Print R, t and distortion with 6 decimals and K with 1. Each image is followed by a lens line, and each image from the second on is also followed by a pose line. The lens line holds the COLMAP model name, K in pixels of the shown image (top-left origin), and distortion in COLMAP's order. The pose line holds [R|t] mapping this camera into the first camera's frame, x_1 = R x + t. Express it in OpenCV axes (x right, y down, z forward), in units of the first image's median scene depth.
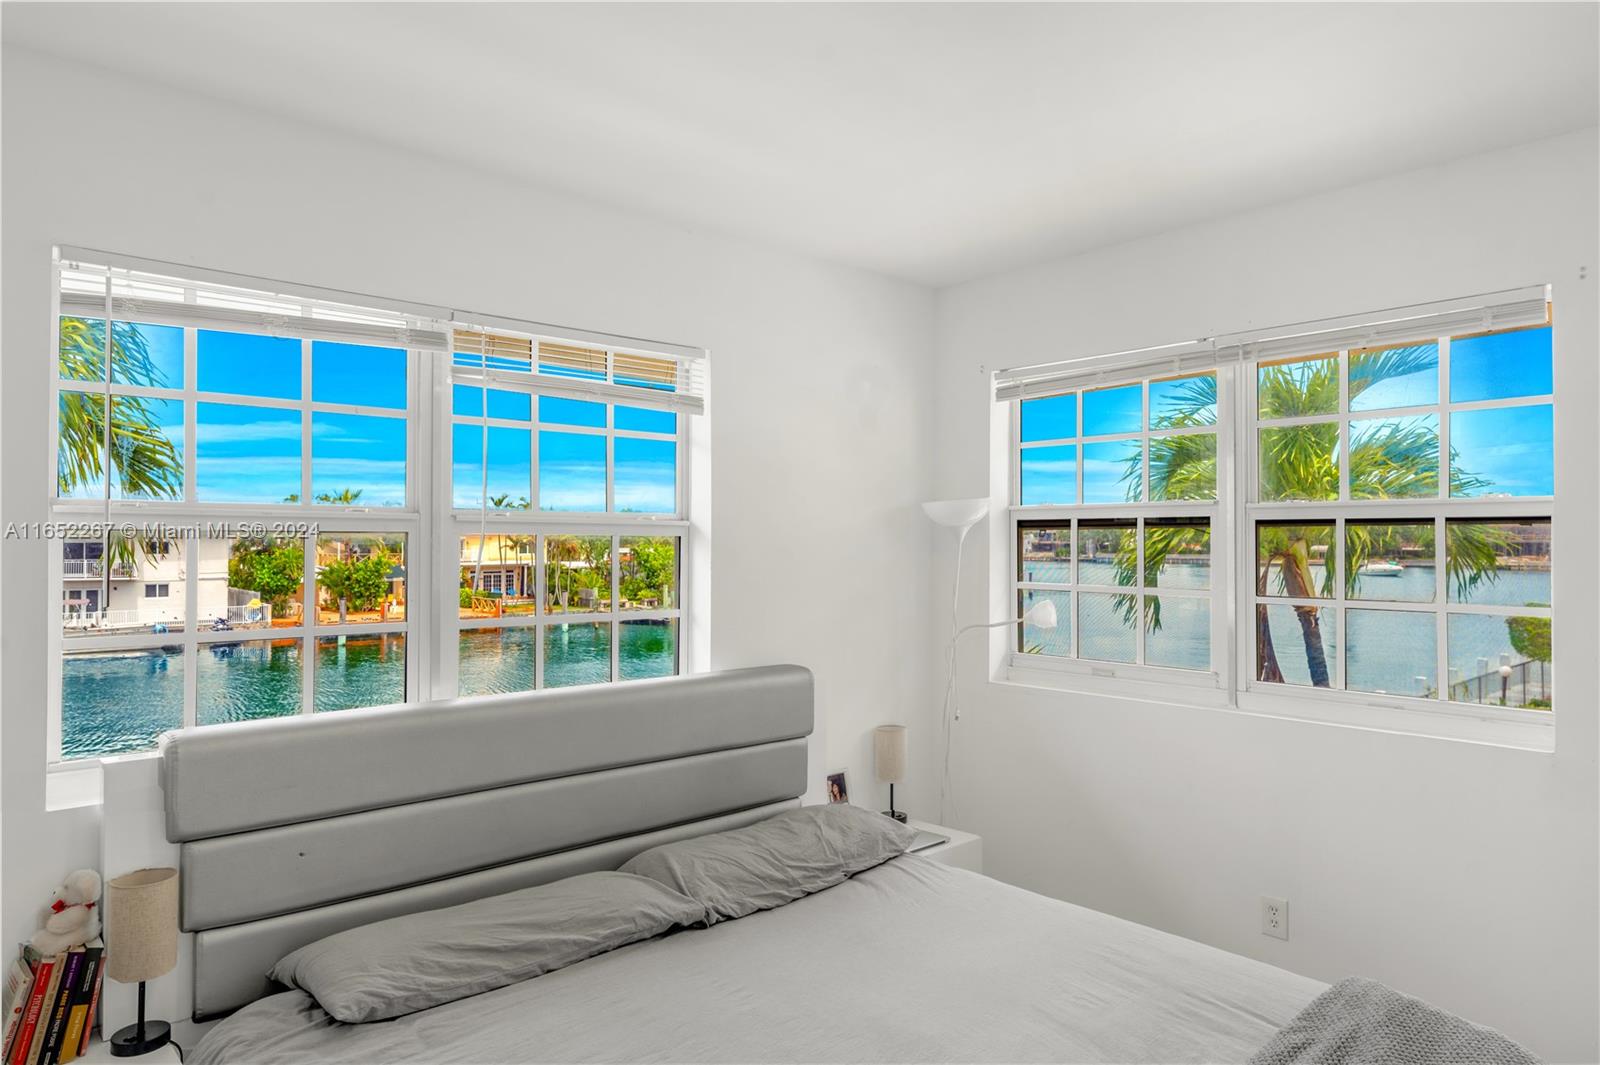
lens RADIAL K [[1001.0, 0, 796.7], [0, 1001.0, 526.4], [0, 0, 1]] dist [0.007510, 0.002103]
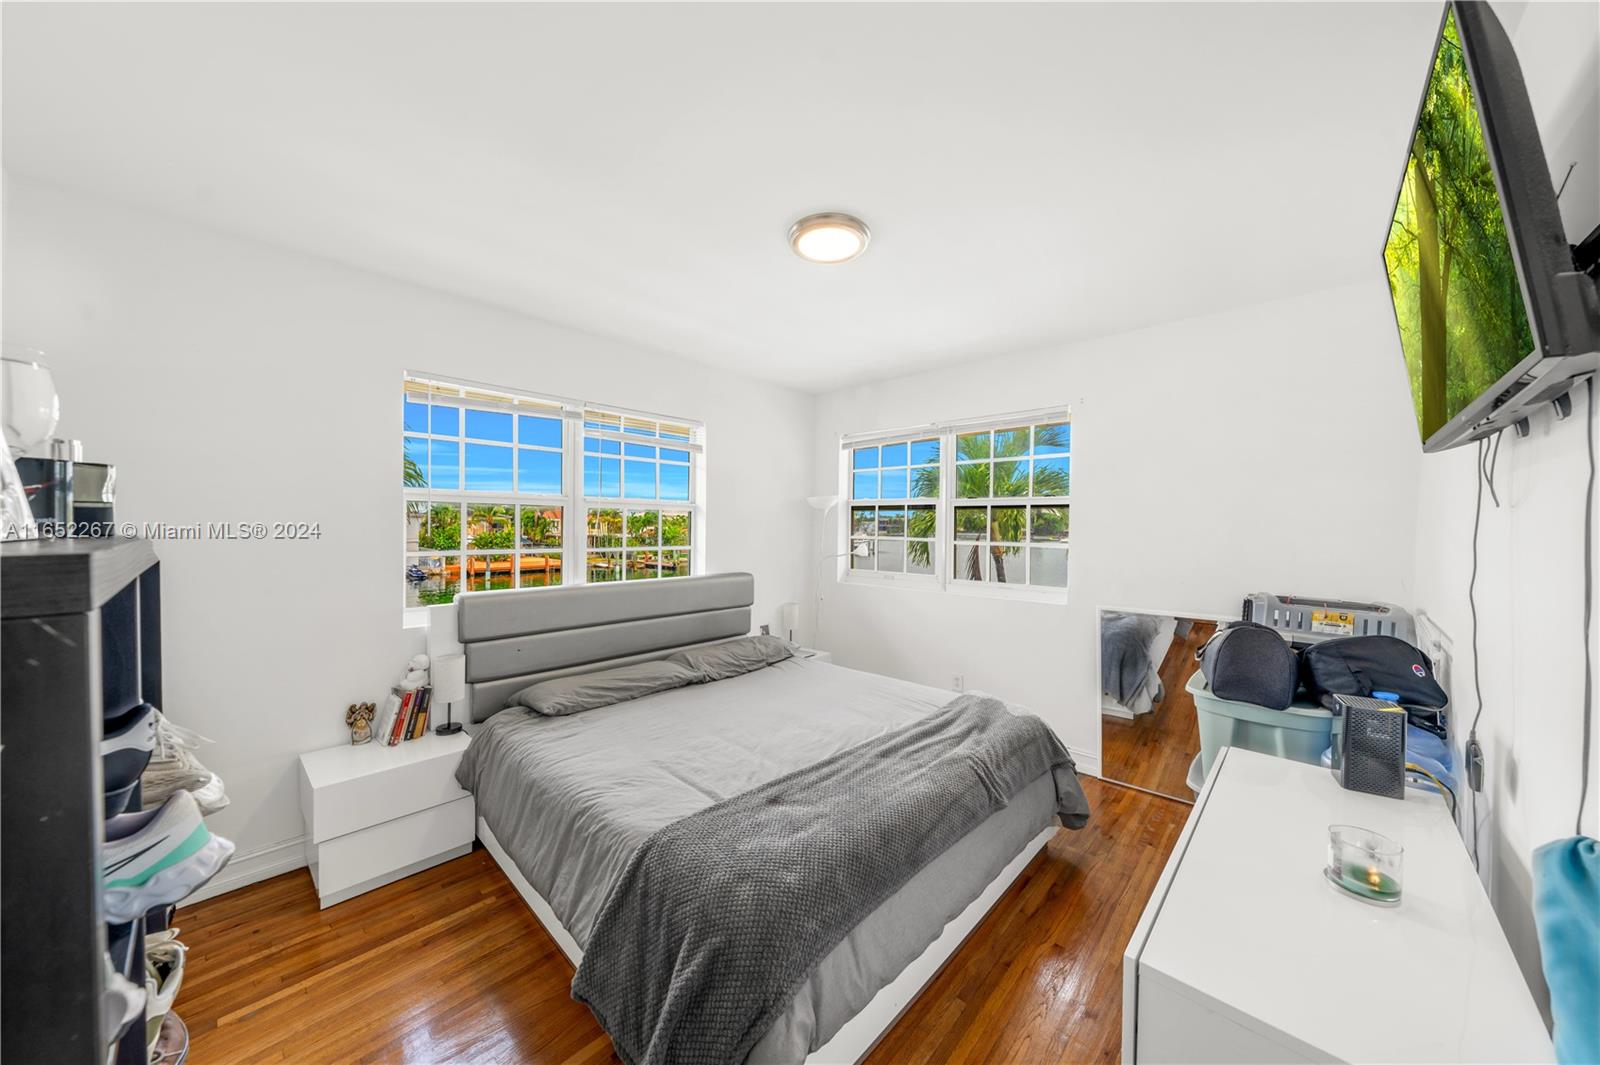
lens RADIAL K [[546.5, 0, 797.3], [0, 546.5, 535.3], [0, 0, 1]] dist [0.000086, 0.000115]
pose [[0.995978, 0.007406, 0.089290, 0.005662], [-0.010661, 0.999294, 0.036033, 0.020529], [-0.088960, -0.036840, 0.995354, -0.200440]]
